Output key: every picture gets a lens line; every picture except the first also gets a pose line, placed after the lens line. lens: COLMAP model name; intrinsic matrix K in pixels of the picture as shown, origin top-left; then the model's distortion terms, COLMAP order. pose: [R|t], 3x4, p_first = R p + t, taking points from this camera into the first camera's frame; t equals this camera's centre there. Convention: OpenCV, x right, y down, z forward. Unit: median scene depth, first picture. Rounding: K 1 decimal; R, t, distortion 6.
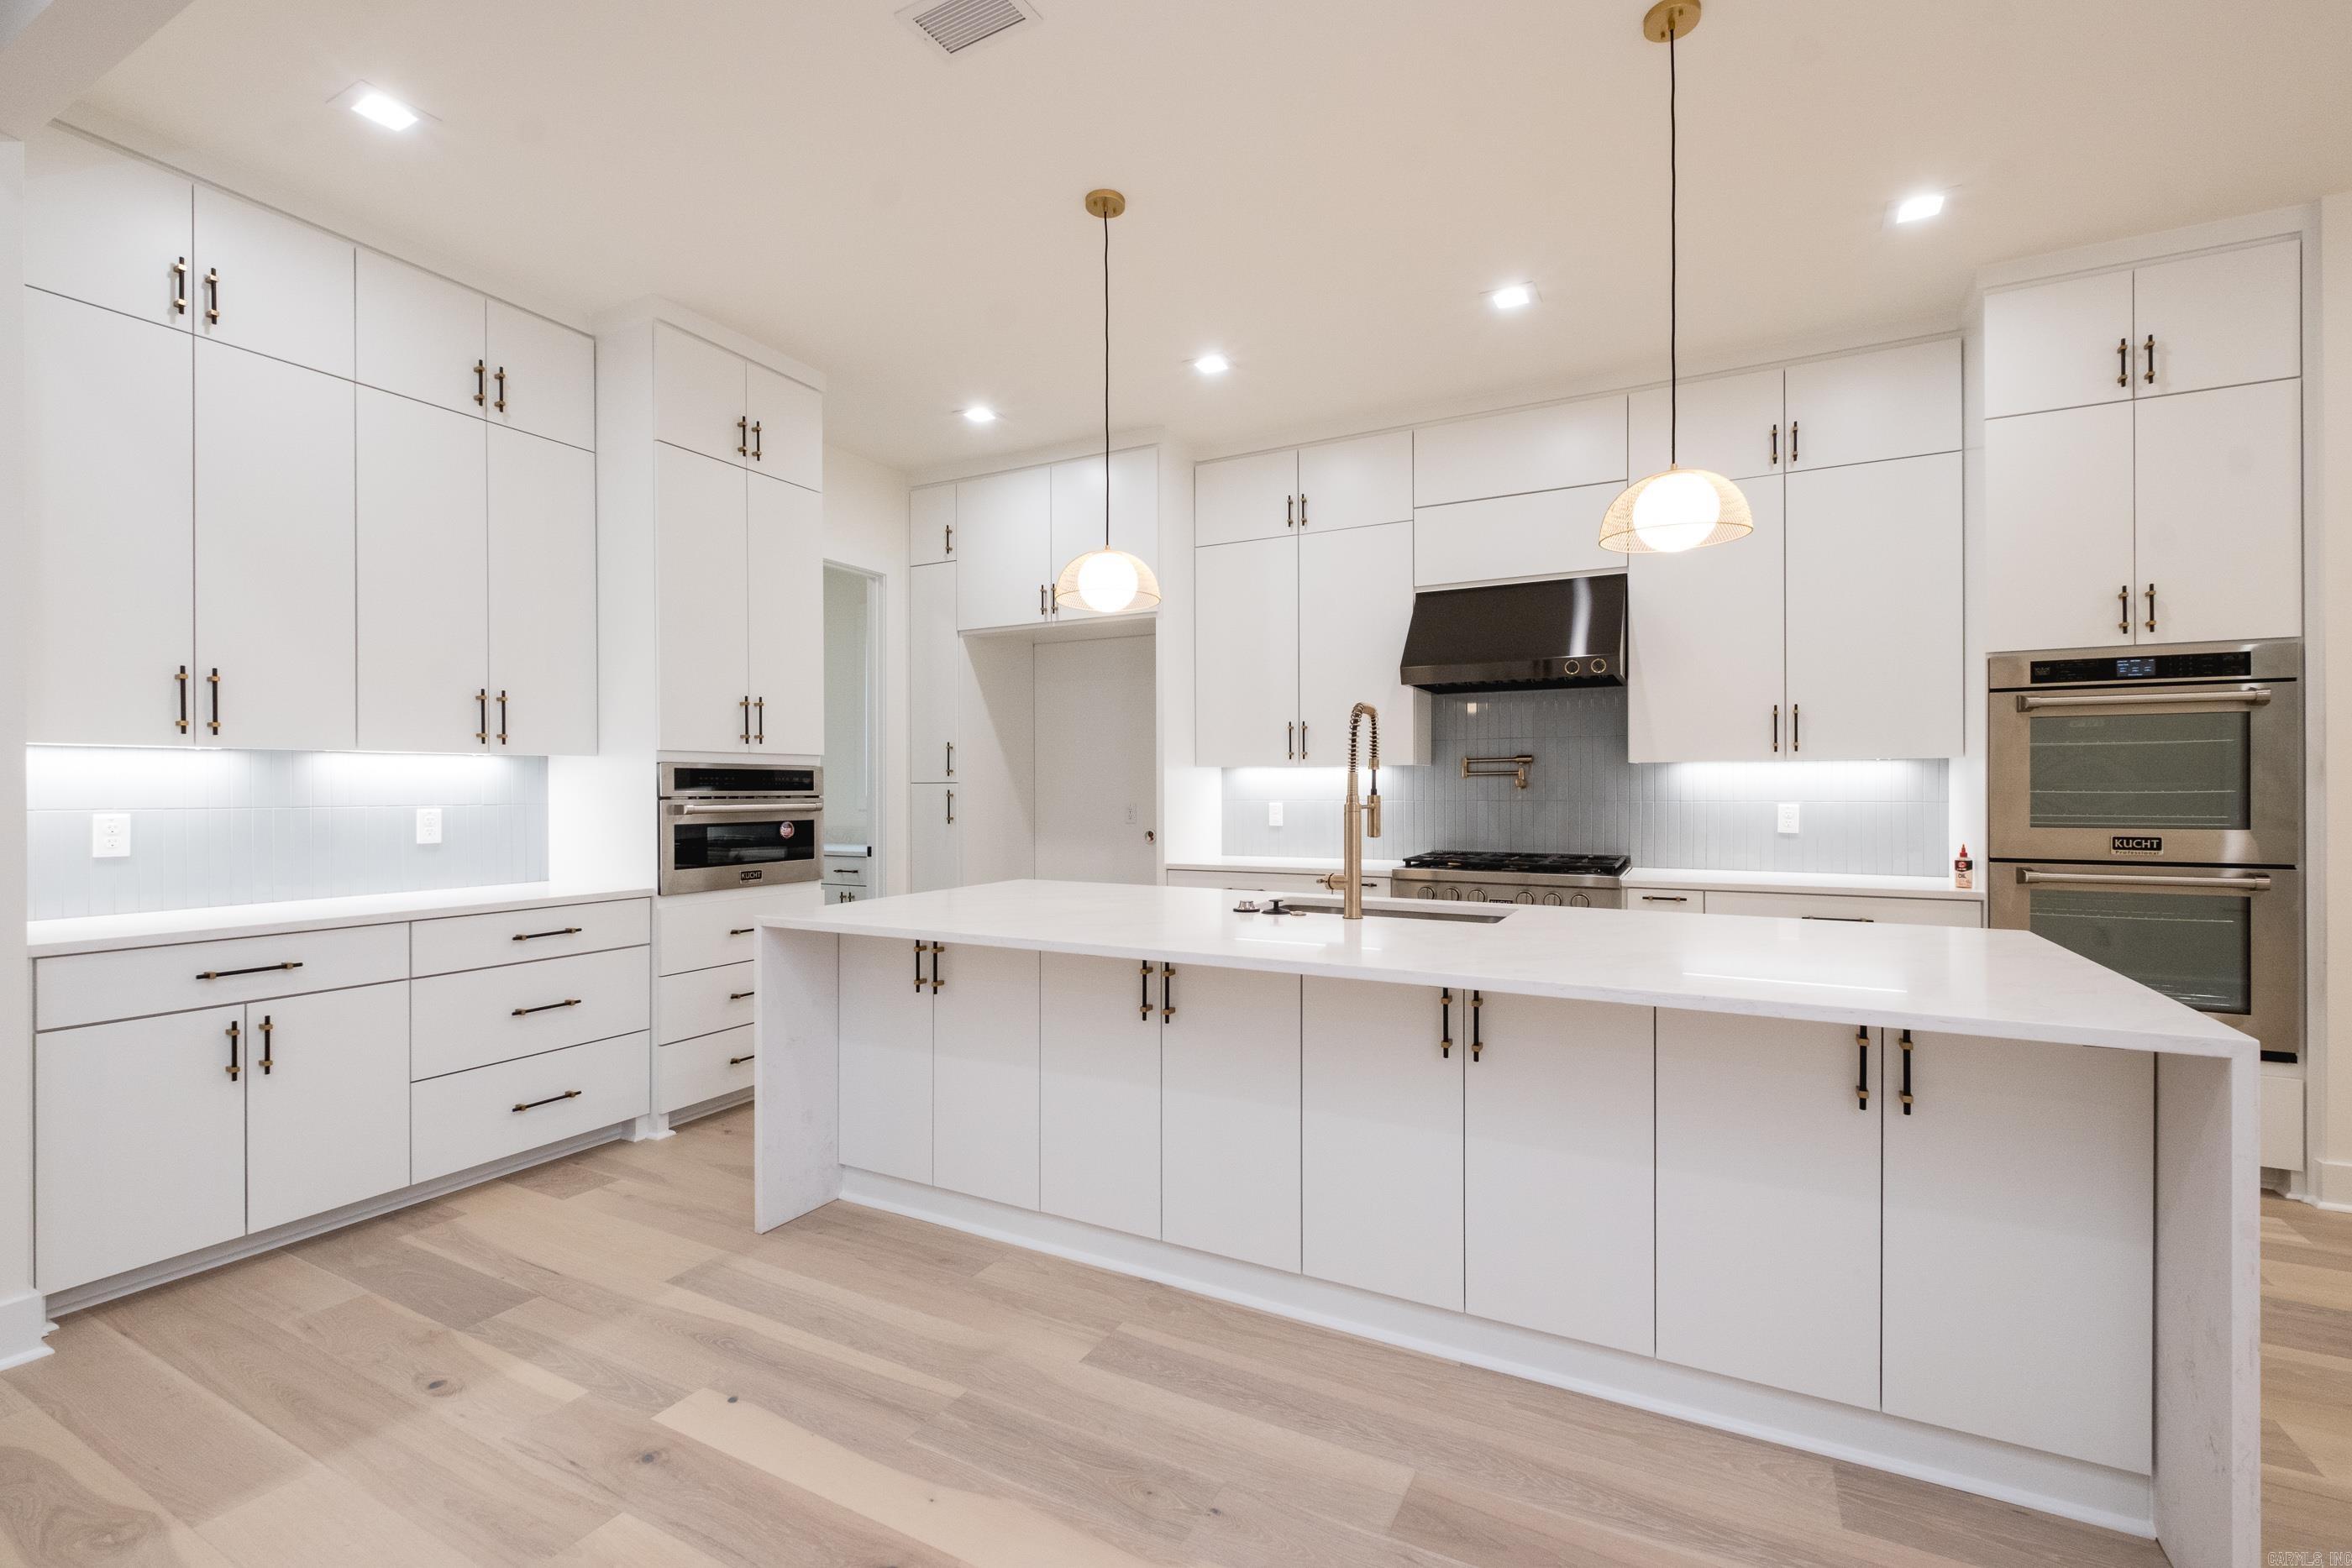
lens RADIAL K [[1052.4, 0, 1177.3], [0, 1052.4, 790.2], [0, 0, 1]] dist [-0.000418, -0.000509]
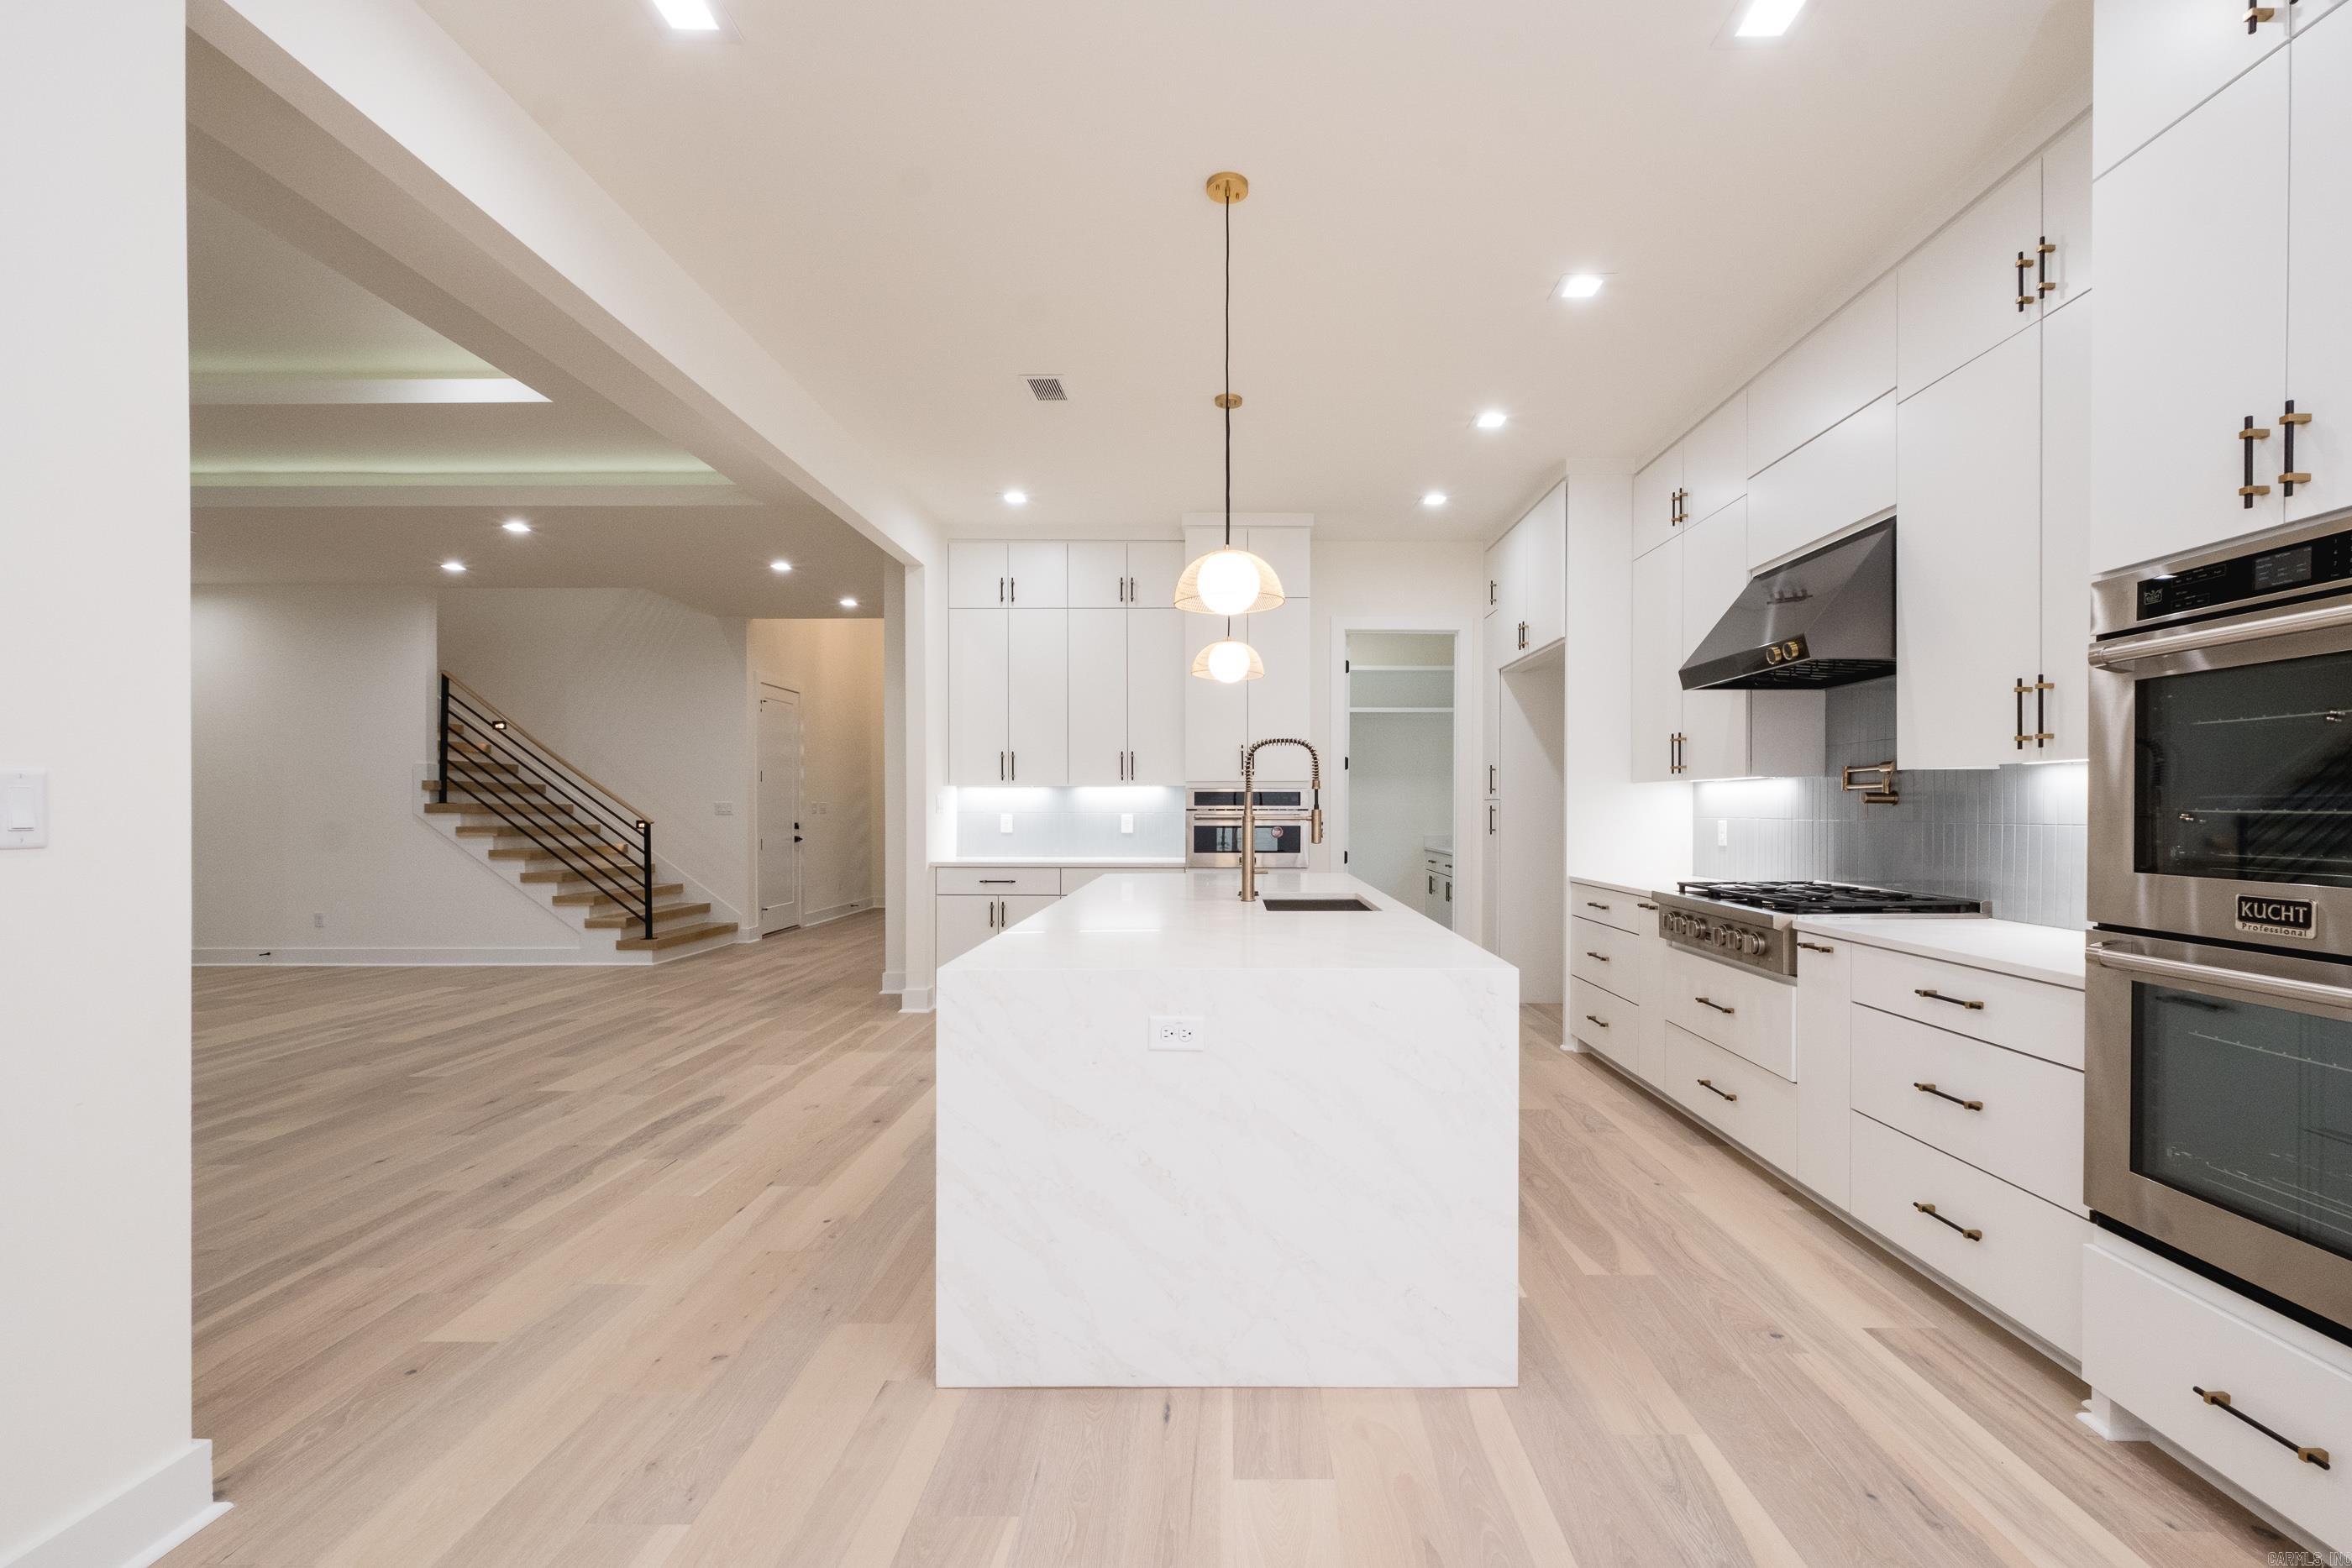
lens RADIAL K [[1056.9, 0, 1195.1], [0, 1056.9, 812.7], [0, 0, 1]] dist [-0.002316, -0.000498]
pose [[0.436016, 0.007802, -0.899905, 1.048311], [-0.002691, 0.999969, 0.007365, -0.000025], [0.899935, -0.000790, 0.436023, 0.276009]]
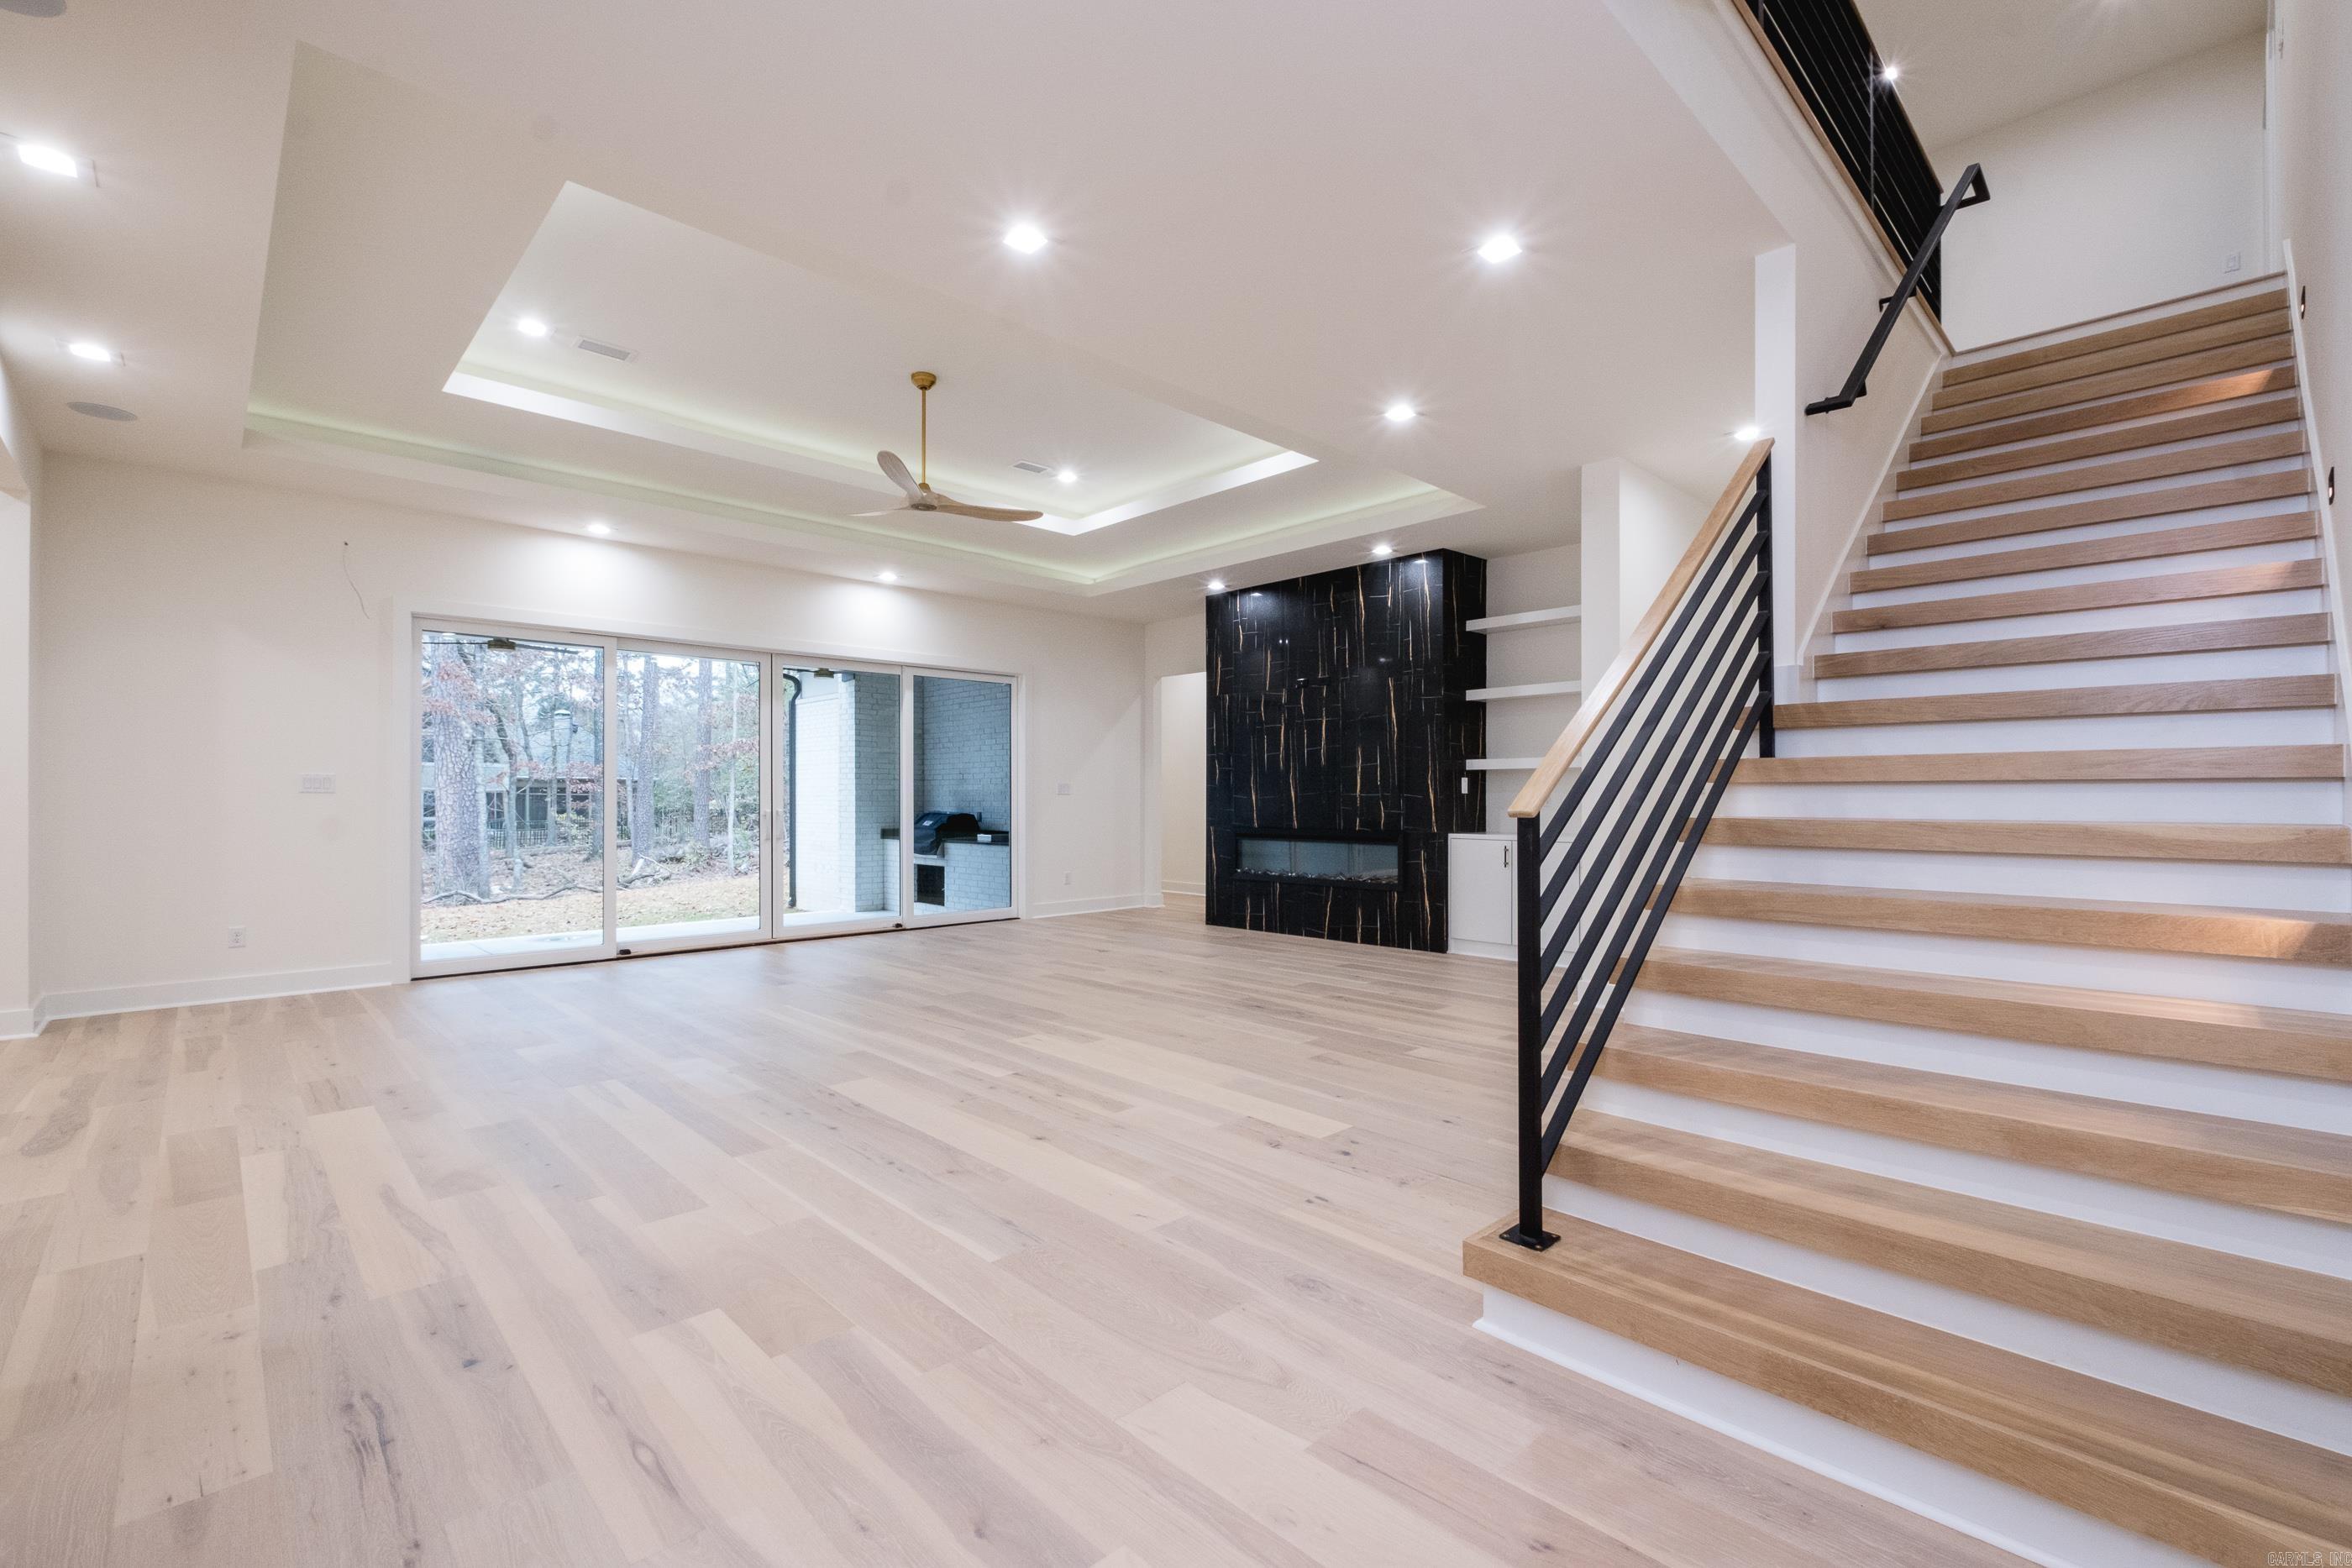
lens RADIAL K [[962.8, 0, 1075.4], [0, 962.8, 782.6], [0, 0, 1]] dist [0.000356, 0.000000]
pose [[-0.947726, 0.010233, 0.318920, -1.484275], [0.005800, 0.999873, -0.014846, 0.033798], [-0.319031, -0.012220, -0.947665, 0.841674]]
